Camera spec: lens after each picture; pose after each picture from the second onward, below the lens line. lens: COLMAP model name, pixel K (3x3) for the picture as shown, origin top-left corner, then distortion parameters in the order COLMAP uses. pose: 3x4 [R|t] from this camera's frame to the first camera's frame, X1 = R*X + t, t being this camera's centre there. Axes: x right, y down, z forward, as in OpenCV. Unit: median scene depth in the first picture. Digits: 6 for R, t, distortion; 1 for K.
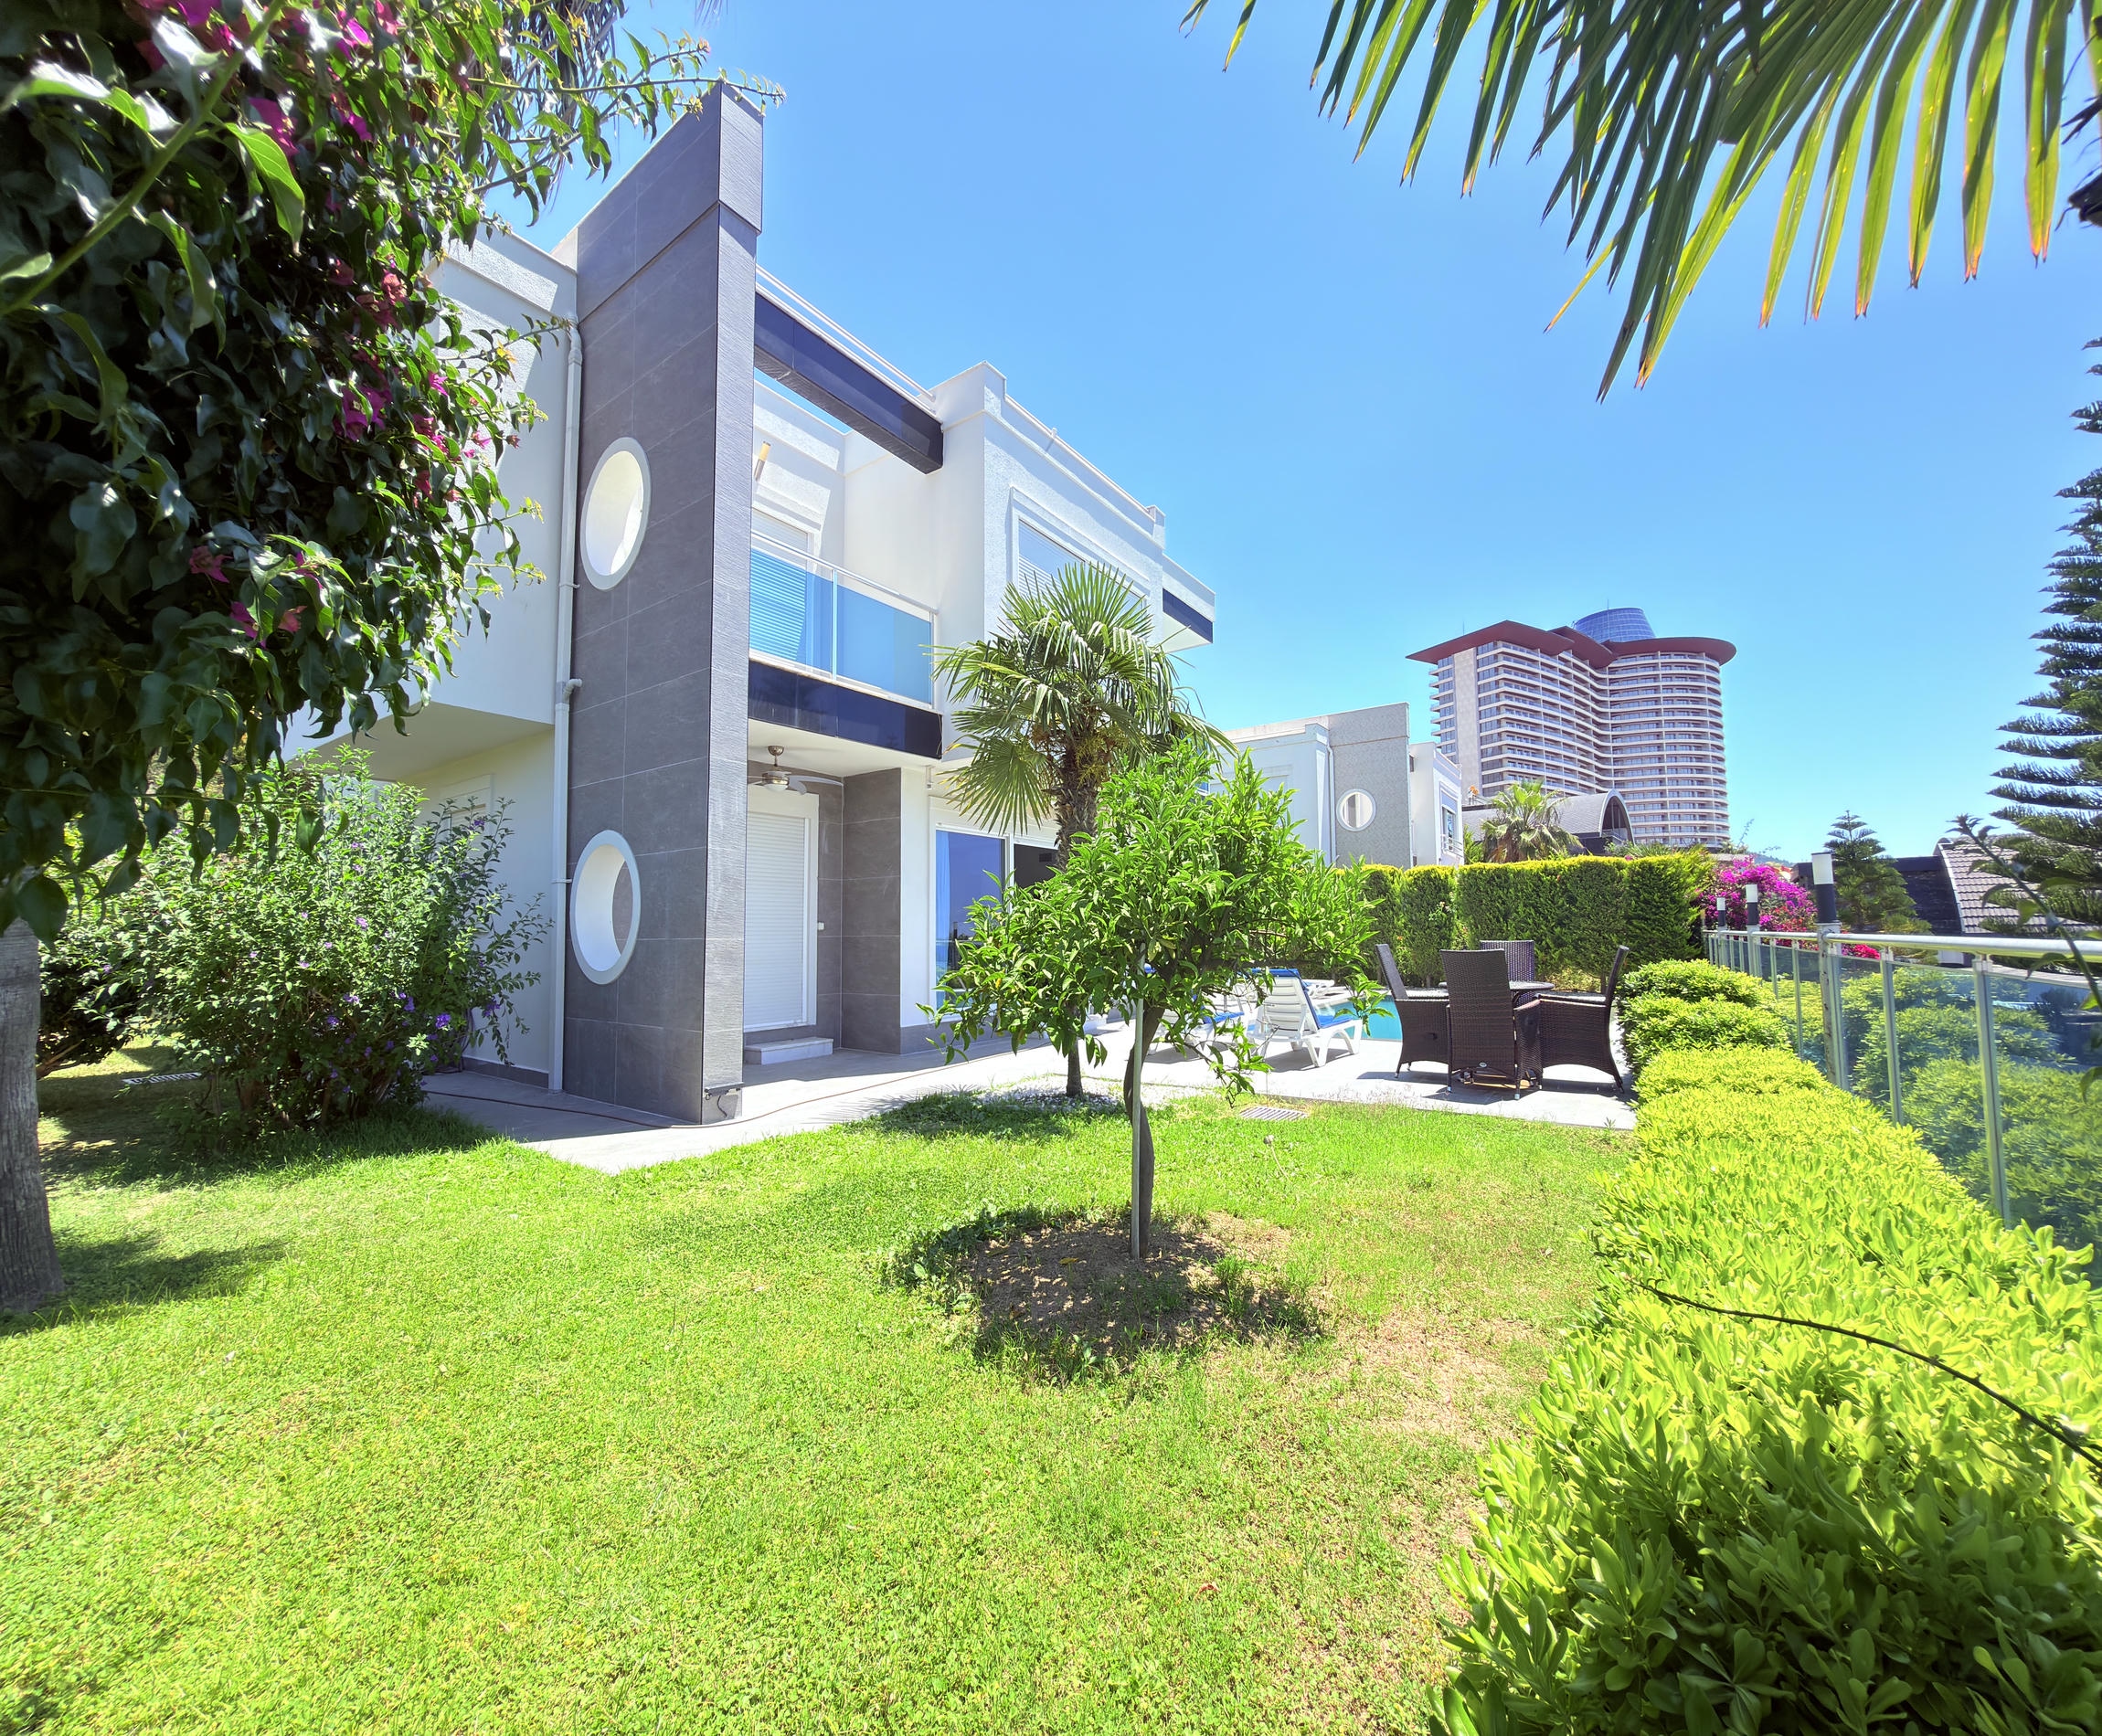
lens RADIAL K [[836.4, 0, 1050.8], [0, 836.4, 875.7], [0, 0, 1]] dist [0.001261, 0.000430]
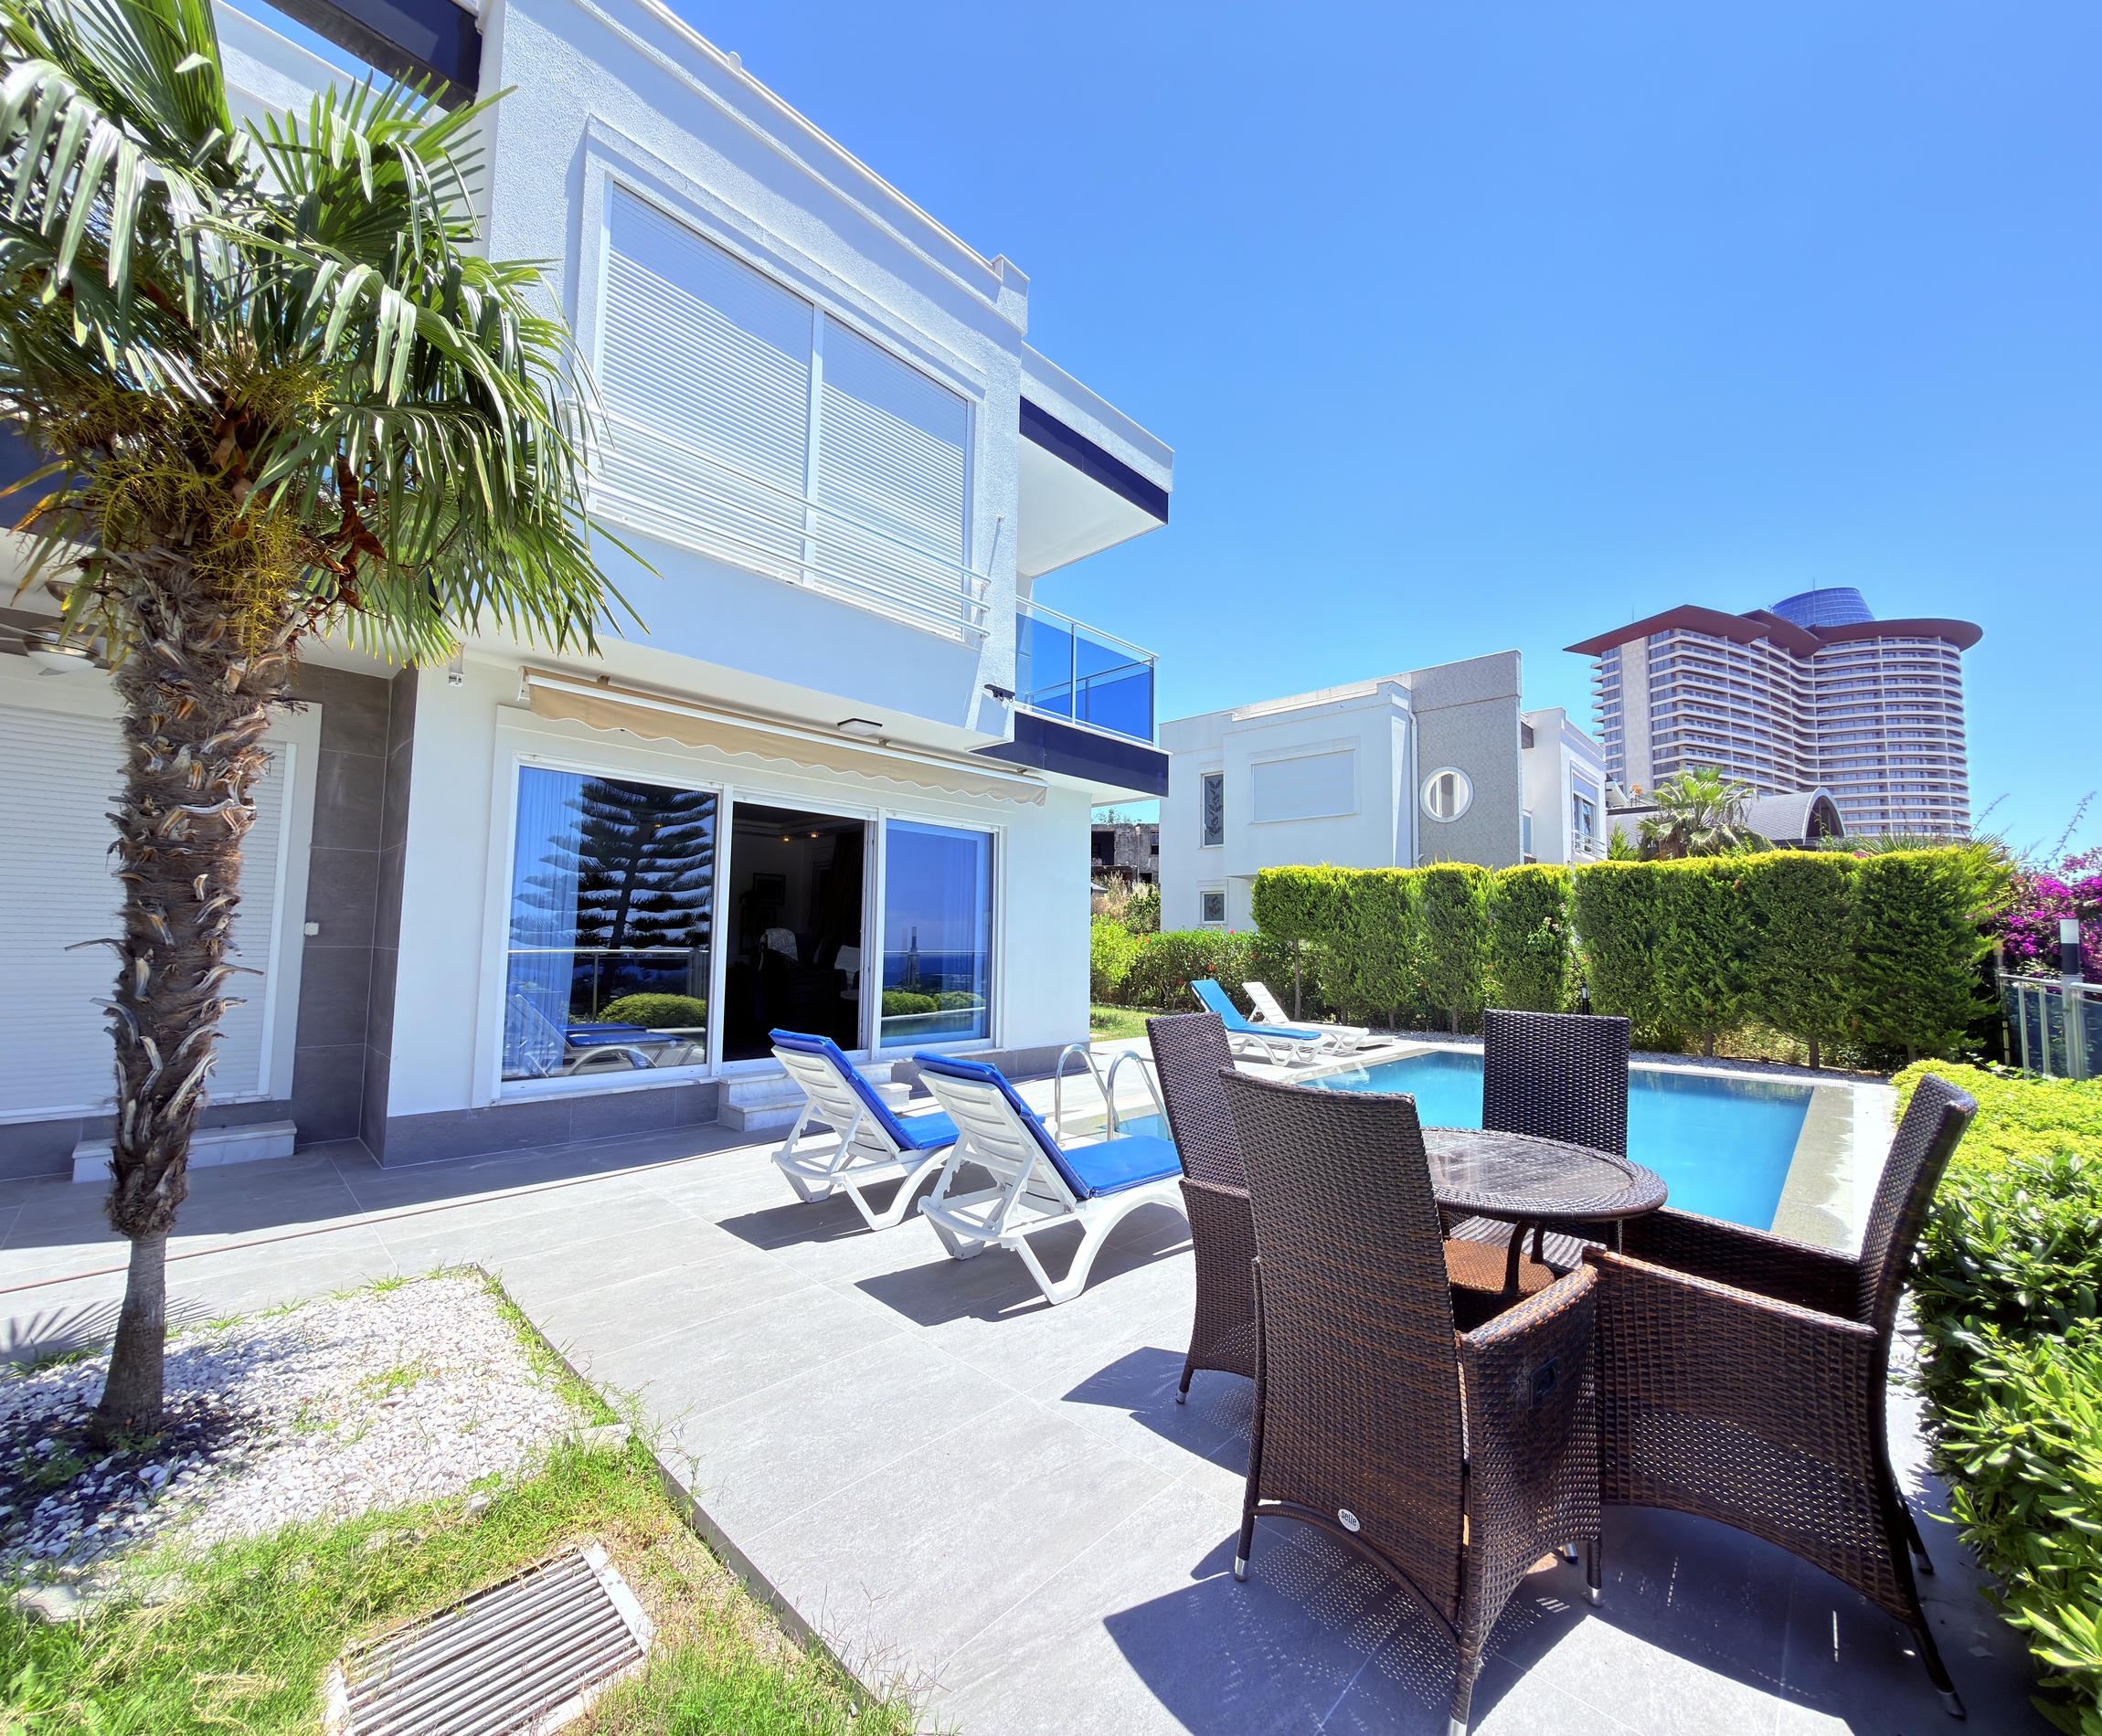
lens RADIAL K [[838.3, 0, 1048.3], [0, 838.3, 874.6], [0, 0, 1]] dist [-0.000664, -0.000514]
pose [[0.988437, 0.016161, -0.150769, 0.085218], [-0.017713, 0.999803, -0.008958, 0.004966], [0.150595, 0.011525, 0.988528, 0.133996]]
